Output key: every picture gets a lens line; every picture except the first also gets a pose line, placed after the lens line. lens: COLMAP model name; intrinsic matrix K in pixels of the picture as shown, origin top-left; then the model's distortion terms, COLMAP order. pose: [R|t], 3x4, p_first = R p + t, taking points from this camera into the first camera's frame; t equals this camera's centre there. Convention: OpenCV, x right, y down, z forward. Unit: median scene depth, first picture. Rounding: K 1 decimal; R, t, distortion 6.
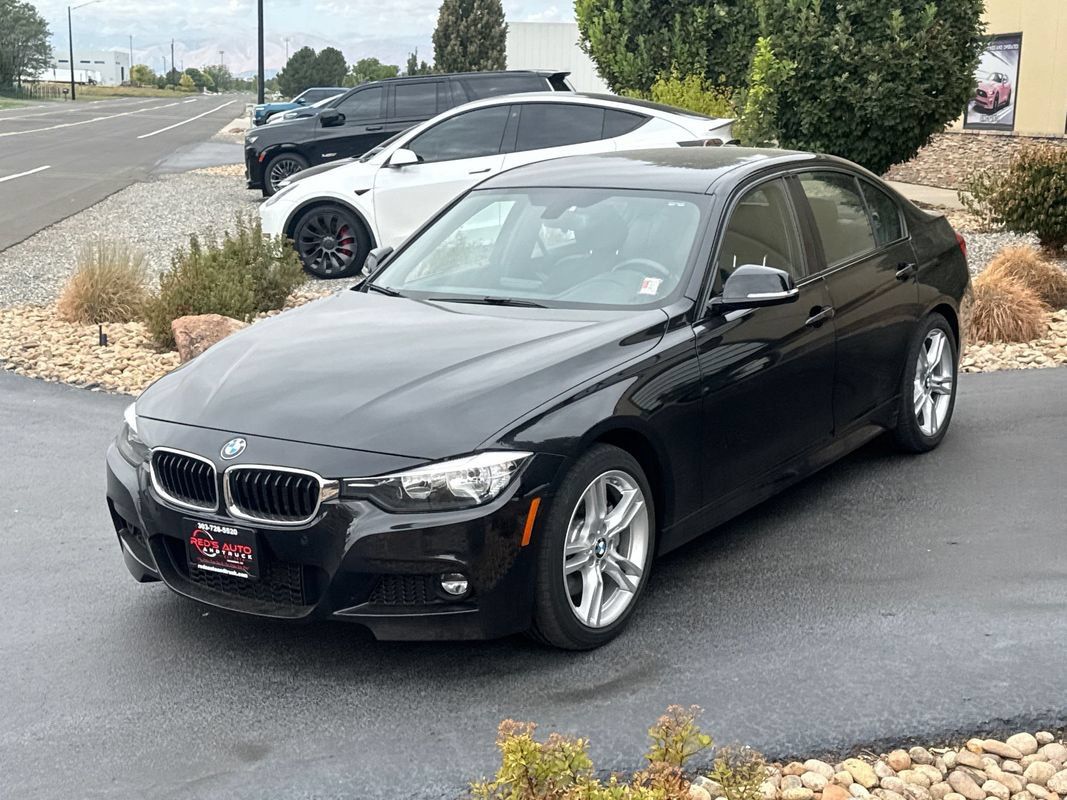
lens RADIAL K [[1620.0, 0, 513.6], [0, 1620.0, 399.3], [0, 0, 1]] dist [0.213171, -0.546528]
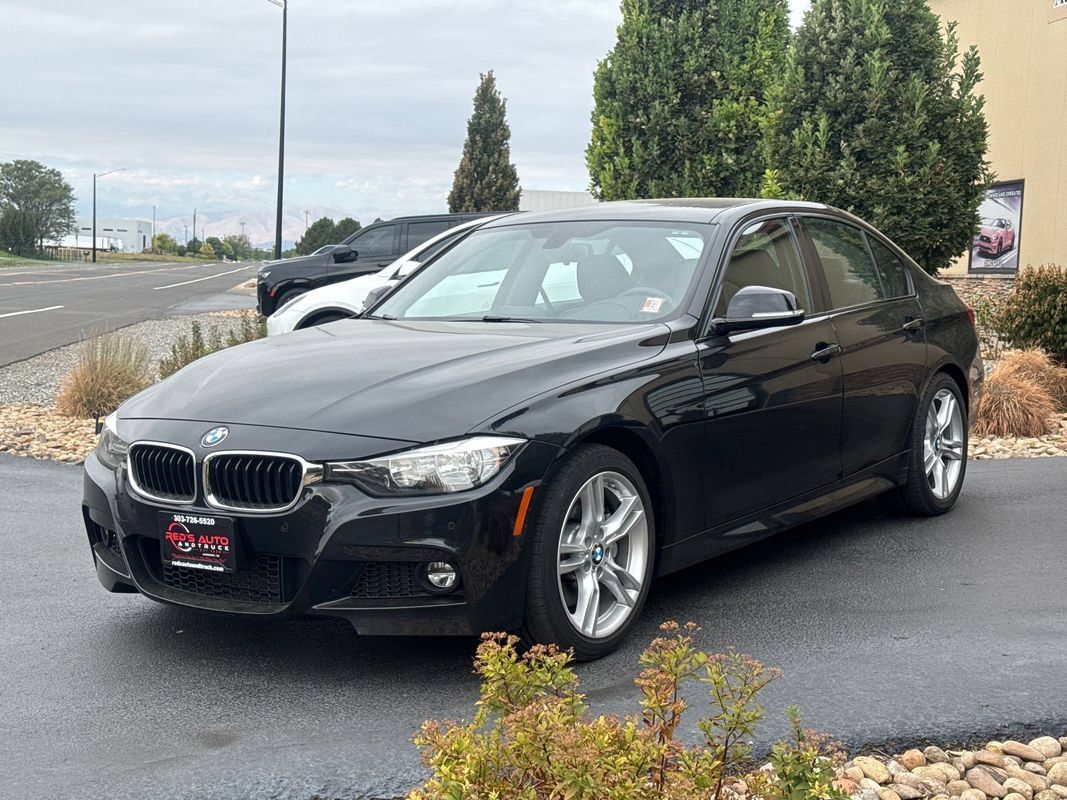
lens RADIAL K [[1607.6, 0, 533.5], [0, 1607.6, 400.0], [0, 0, 1]] dist [0.185974, -0.409522]
pose [[0.999824, 0.018581, 0.002761, 0.010961], [-0.018029, 0.990427, -0.136853, 0.121588], [-0.005278, 0.136779, 0.990587, 0.049225]]
